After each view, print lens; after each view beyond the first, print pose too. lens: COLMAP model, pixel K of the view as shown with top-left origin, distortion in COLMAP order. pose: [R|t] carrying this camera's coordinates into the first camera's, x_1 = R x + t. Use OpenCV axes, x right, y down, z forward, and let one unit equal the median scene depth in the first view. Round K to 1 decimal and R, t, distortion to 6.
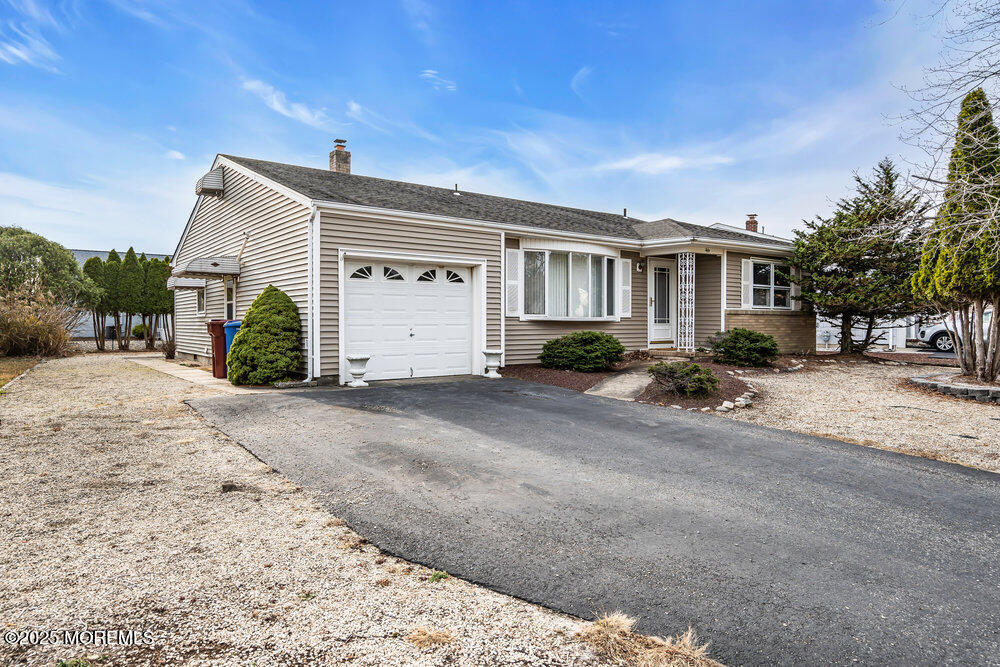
lens RADIAL K [[633.7, 0, 499.1], [0, 633.7, 319.2], [0, 0, 1]] dist [0.007707, 0.001053]
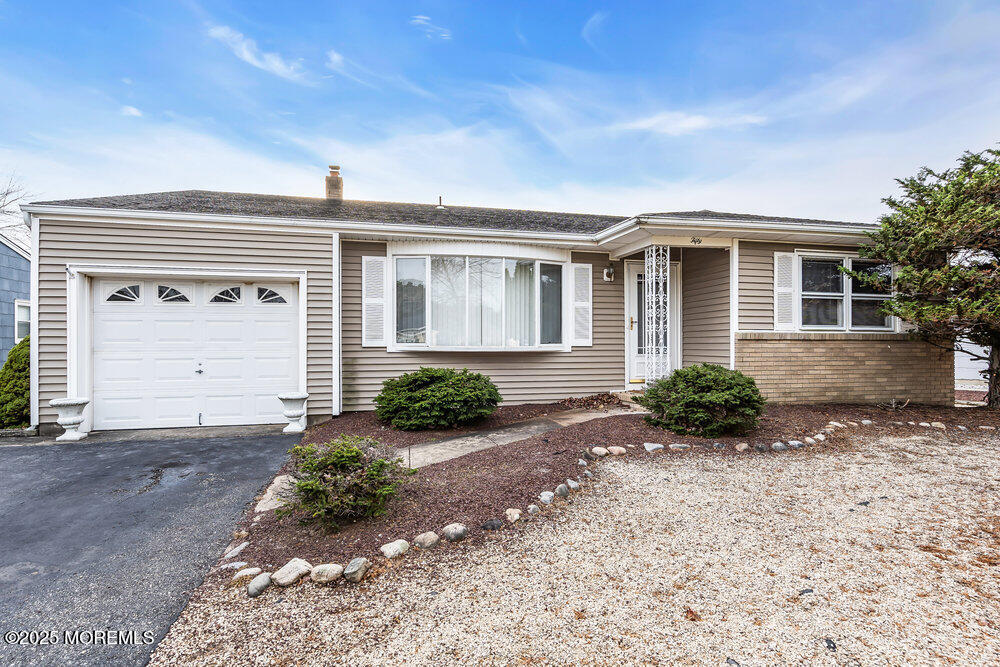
lens RADIAL K [[522.0, 0, 492.4], [0, 522.0, 342.2], [0, 0, 1]] dist [-0.004934, 0.000229]
pose [[0.915071, -0.009187, -0.403189, 0.354946], [0.006152, 0.999942, -0.008821, -0.002607], [0.403247, 0.005592, 0.915074, 0.437976]]
